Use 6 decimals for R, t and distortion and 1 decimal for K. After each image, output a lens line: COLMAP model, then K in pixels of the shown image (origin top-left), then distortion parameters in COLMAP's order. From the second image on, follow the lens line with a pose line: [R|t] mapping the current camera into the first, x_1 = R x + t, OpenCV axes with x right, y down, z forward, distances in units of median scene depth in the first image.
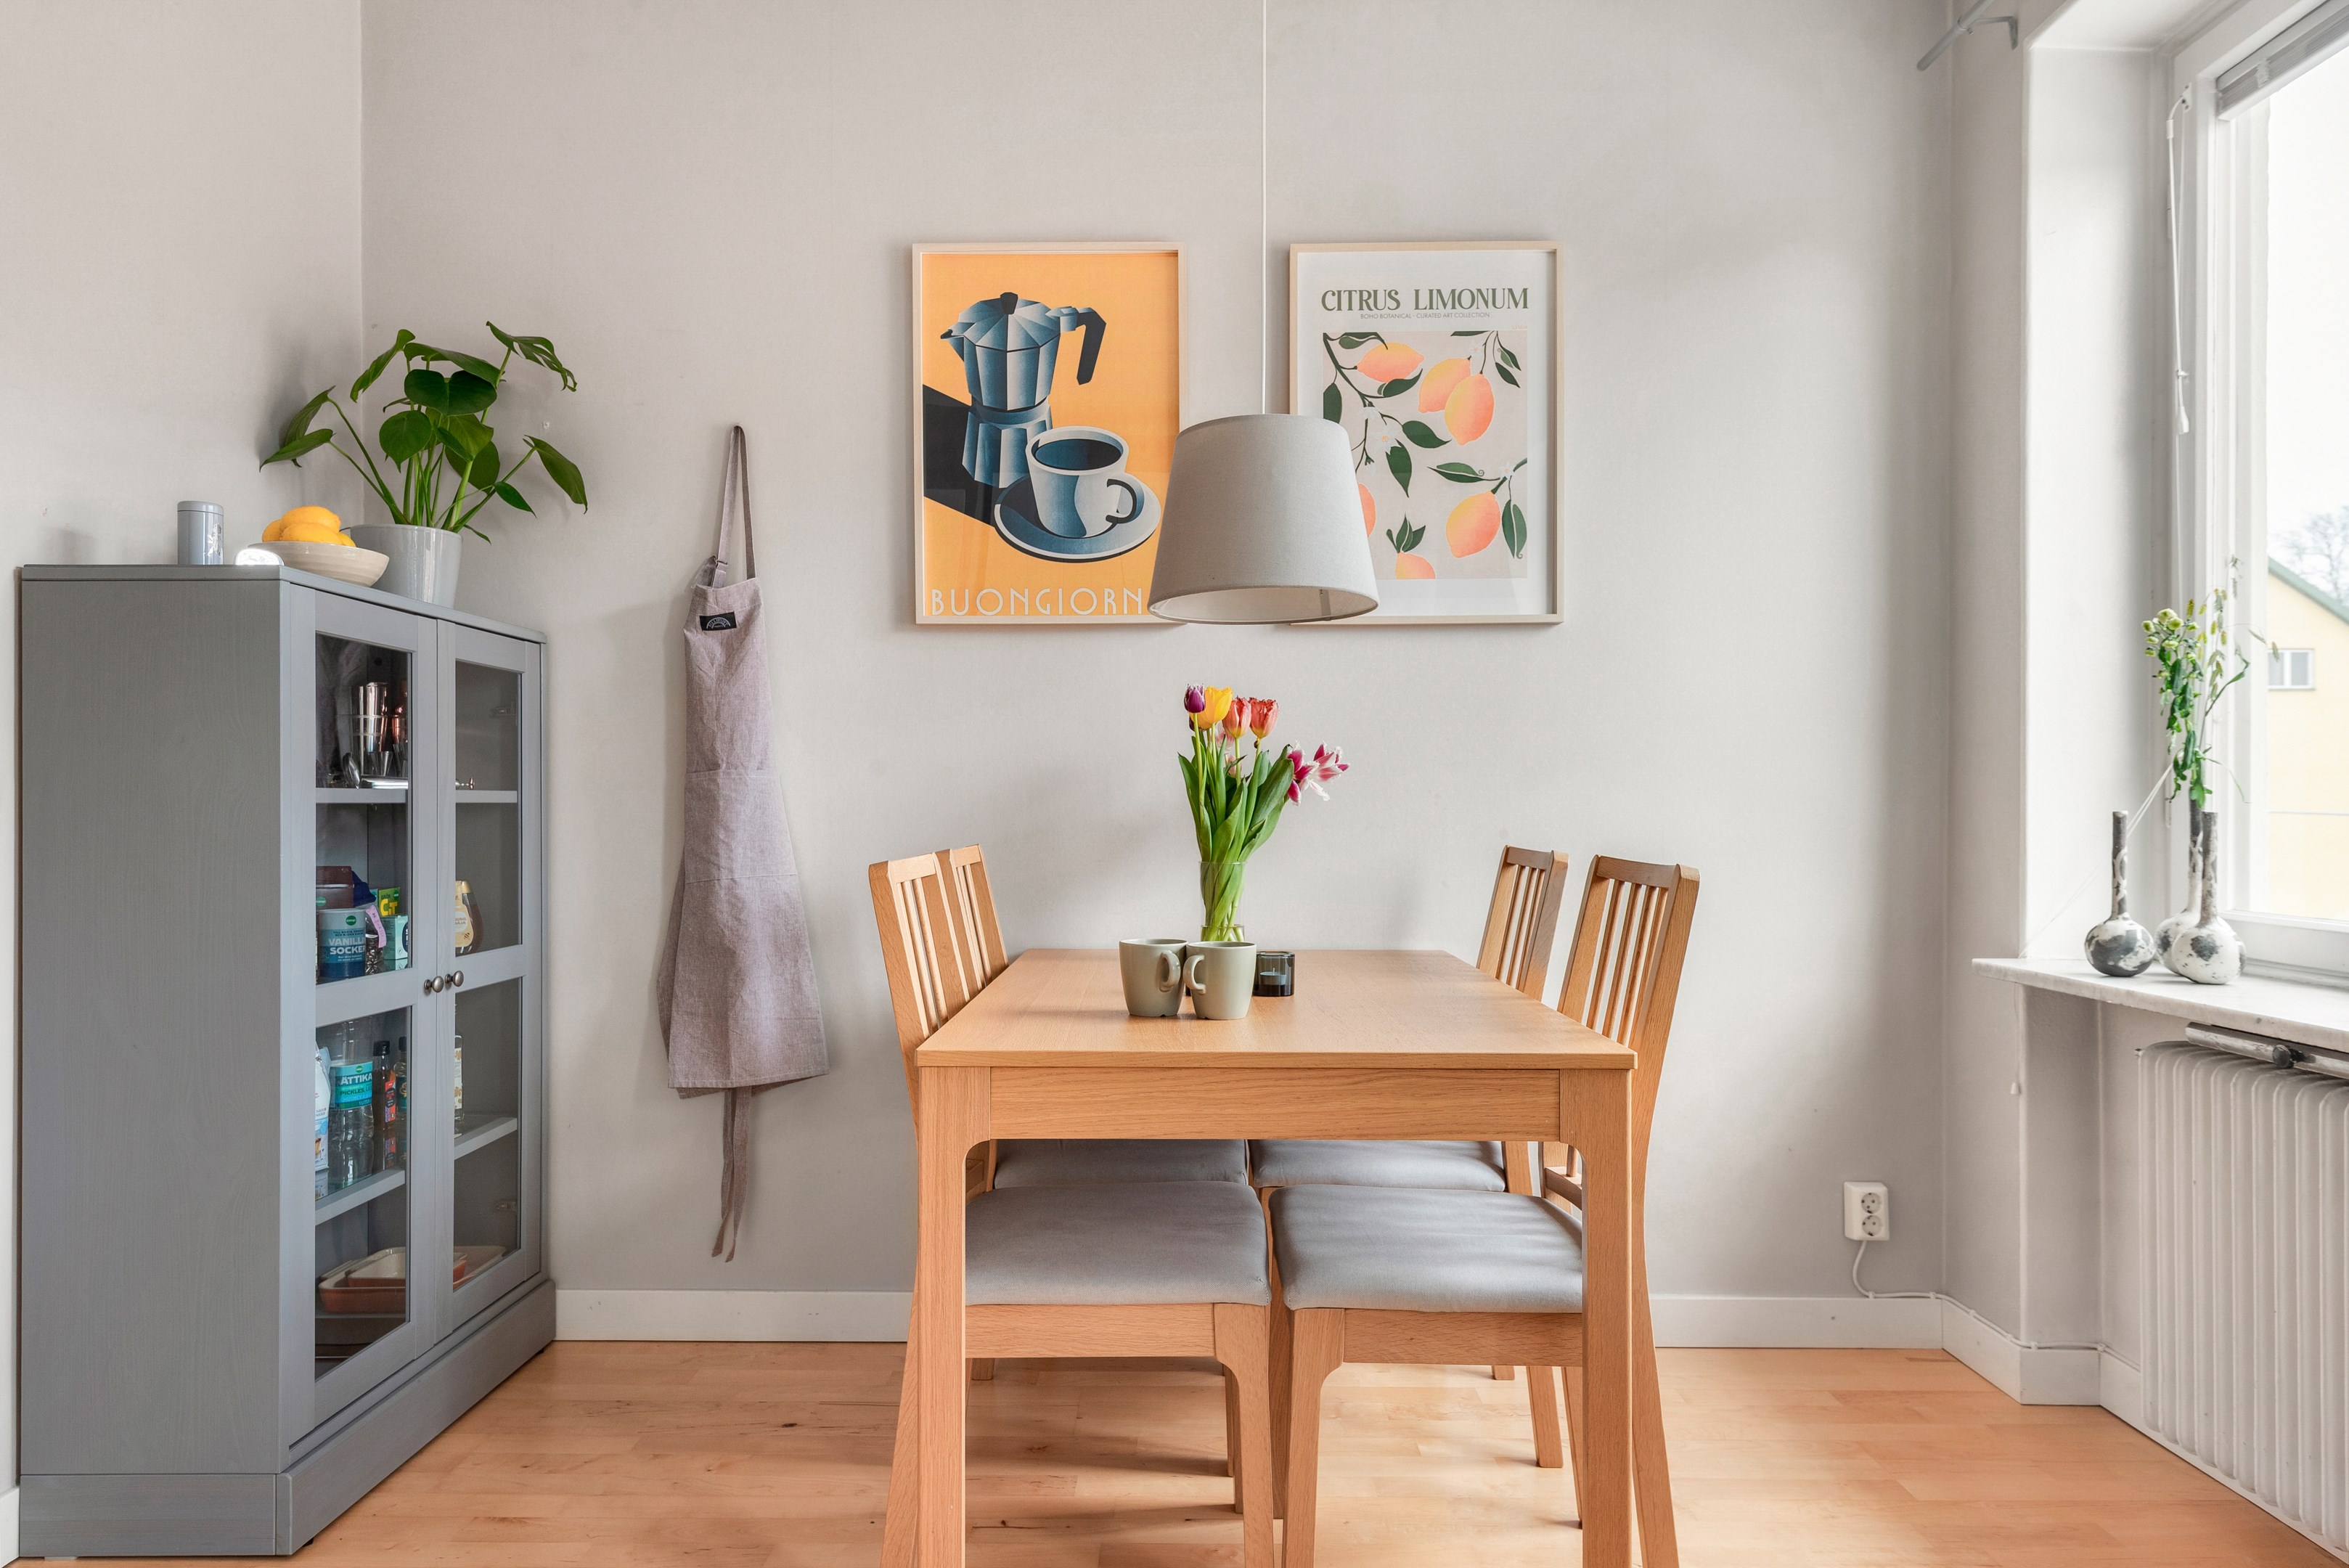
lens RADIAL K [[1467.2, 0, 1171.5], [0, 1467.2, 802.6], [0, 0, 1]] dist [0.048456, -0.033167]
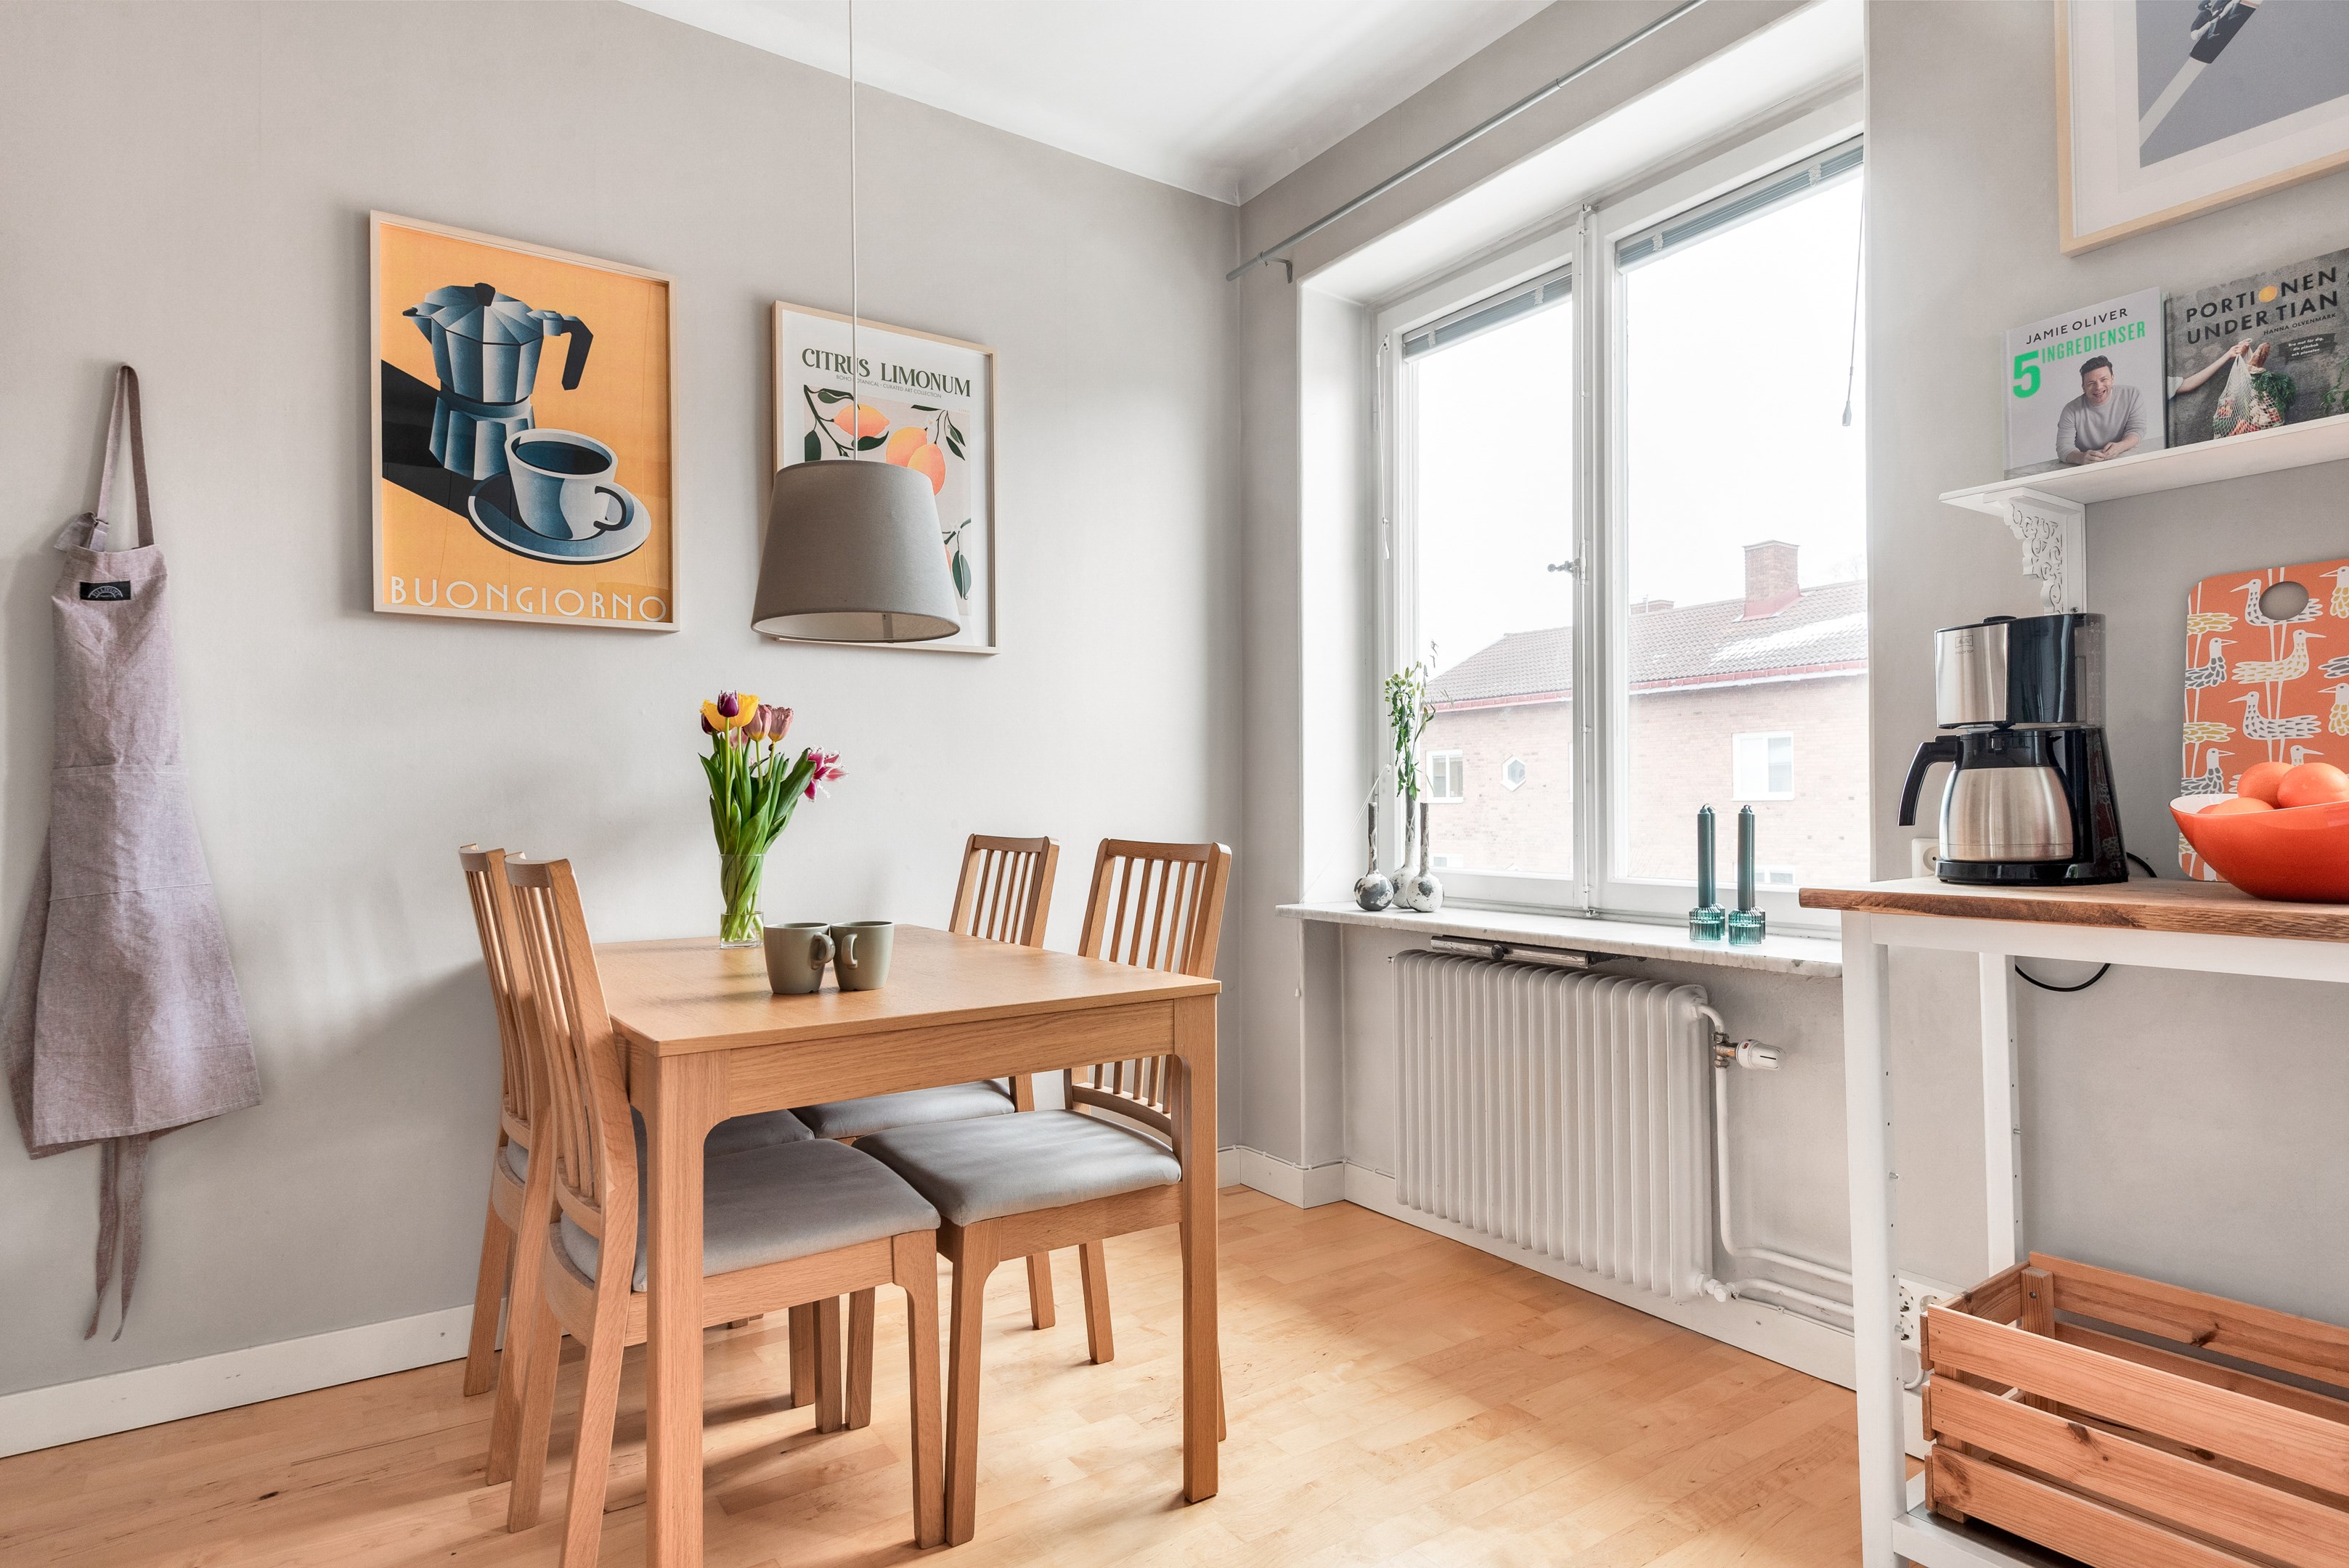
lens RADIAL K [[1277.0, 0, 1174.5], [0, 1277.0, 784.0], [0, 0, 1]] dist [0.042905, -0.025125]
pose [[0.820782, 0.002781, 0.571235, -0.229690], [0.004291, 0.999930, -0.011033, 0.000061], [-0.571226, 0.011507, 0.820712, 0.031379]]
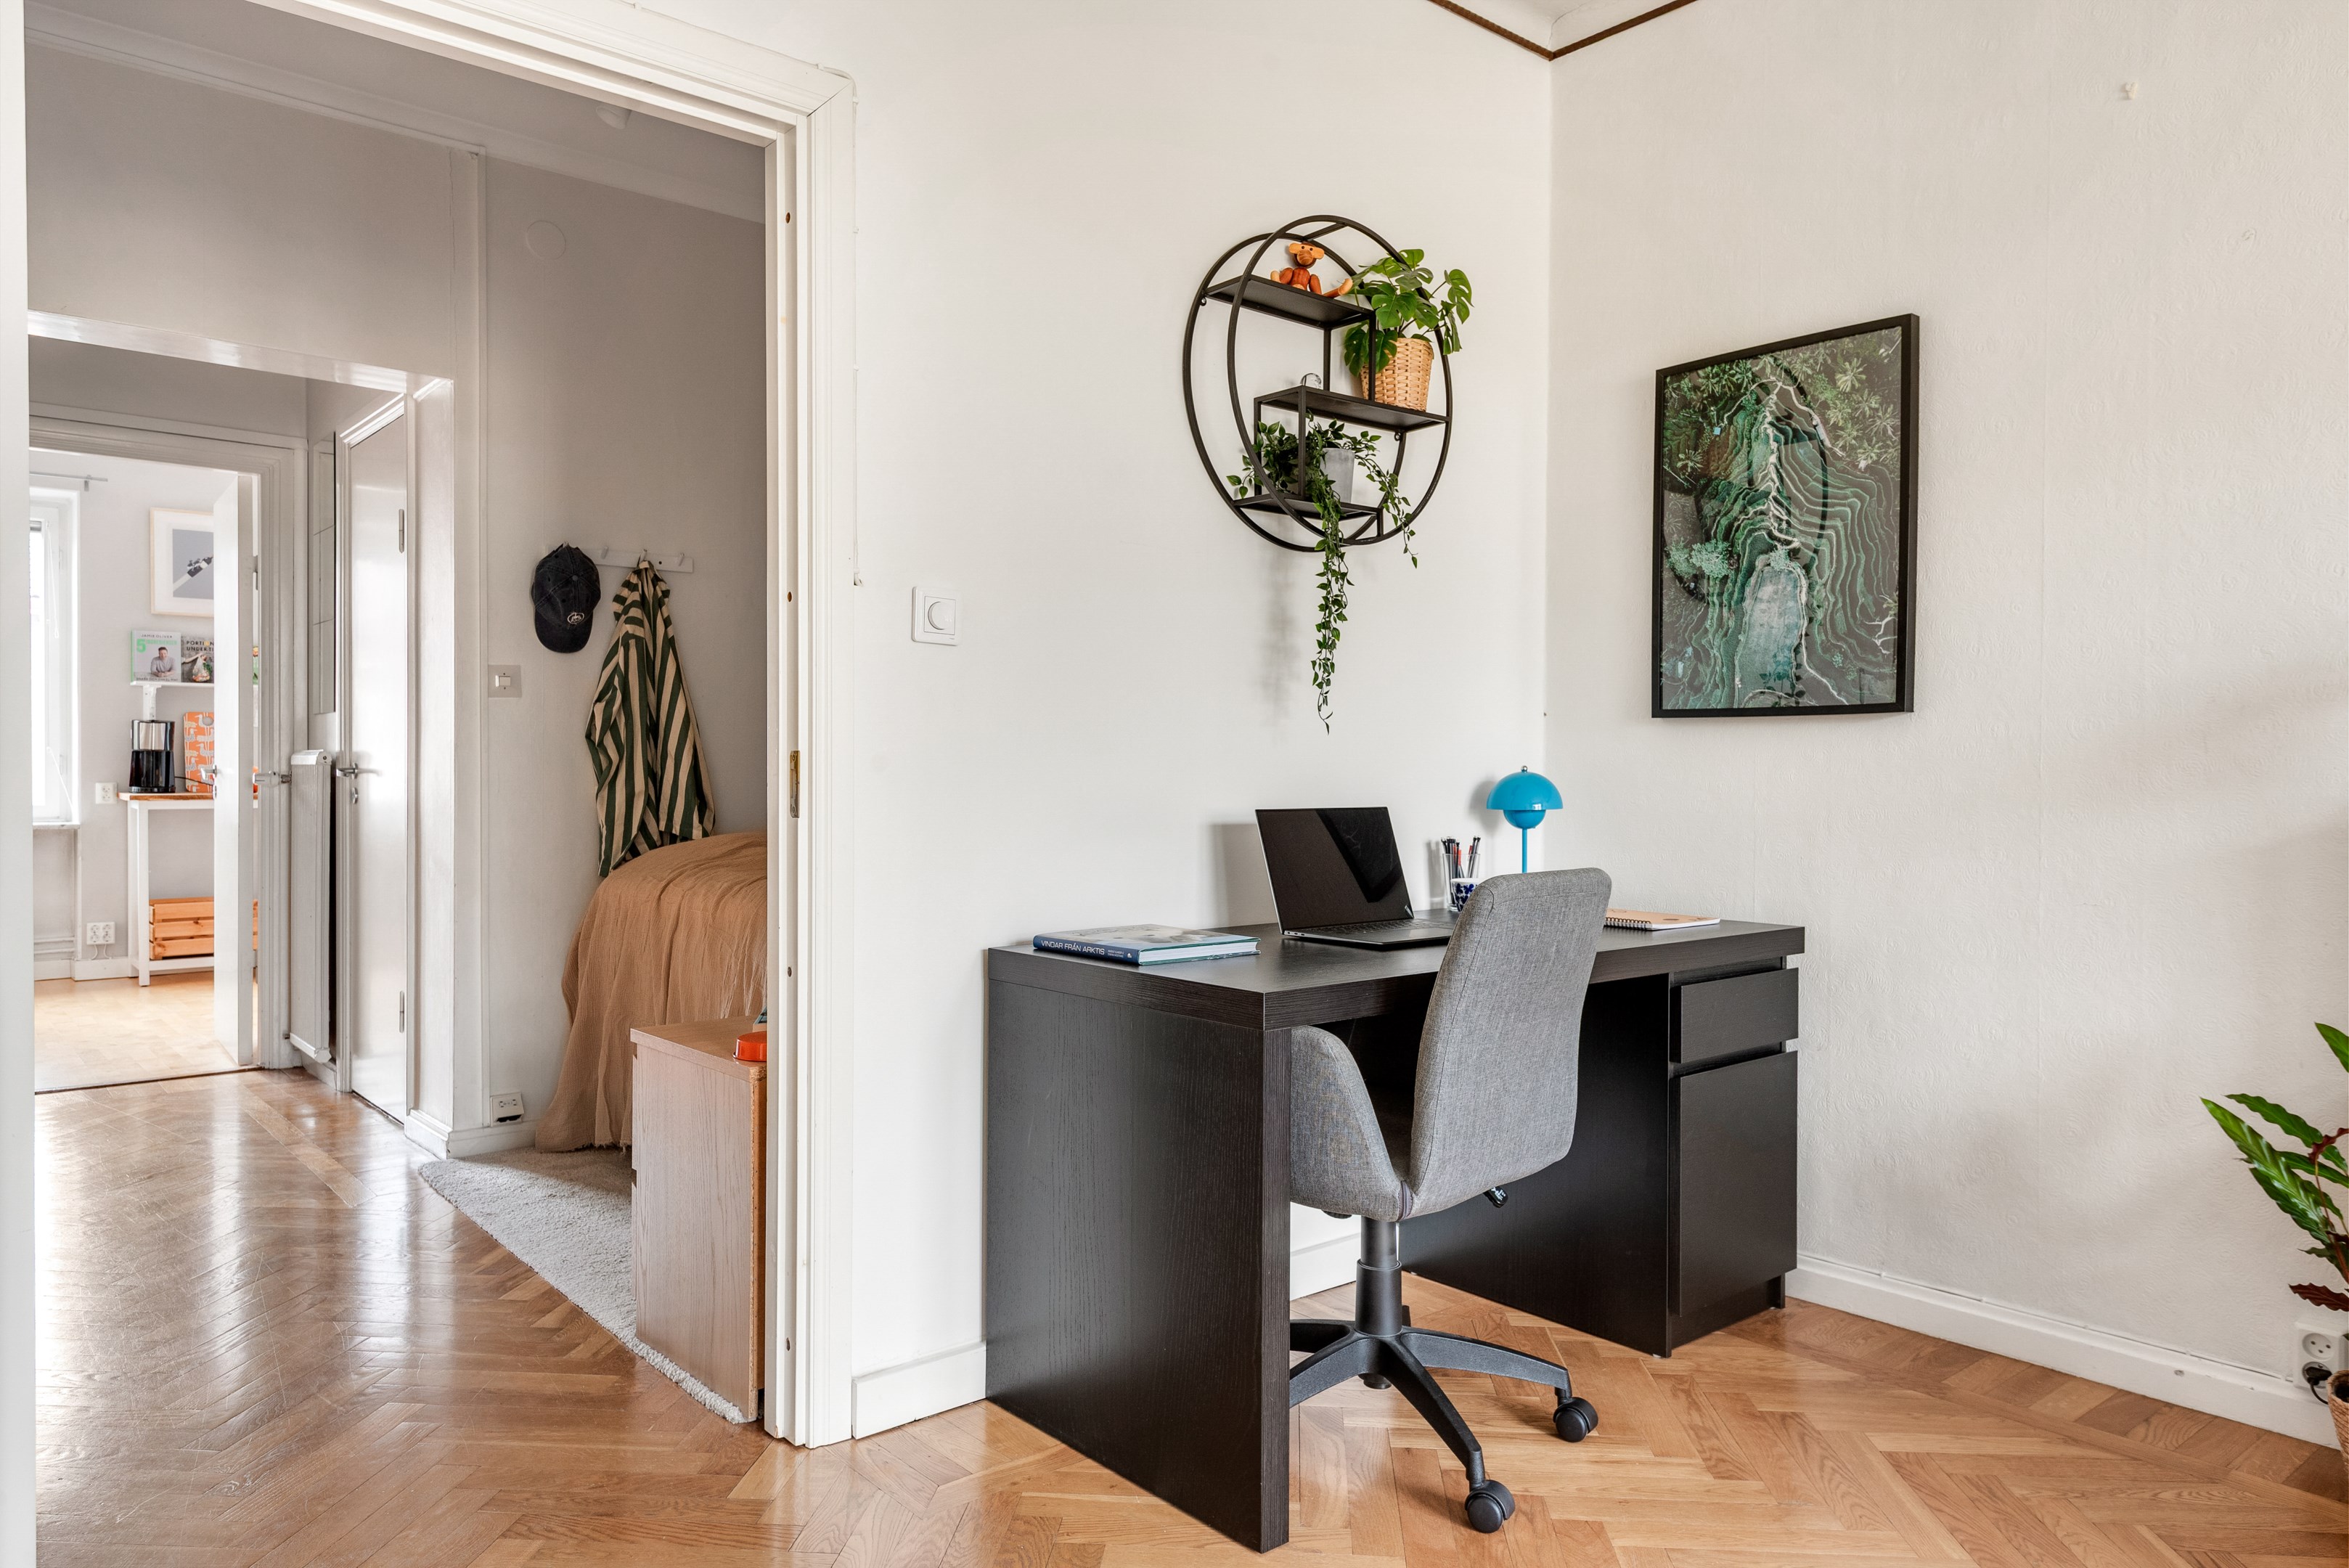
lens RADIAL K [[1505.6, 0, 1168.6], [0, 1505.6, 774.1], [0, 0, 1]] dist [0.014588, -0.001777]
pose [[-0.663497, -0.008473, 0.748131, -2.639216], [-0.008002, 0.999959, 0.004228, -0.016268], [-0.748137, -0.003182, -0.663537, 0.730952]]
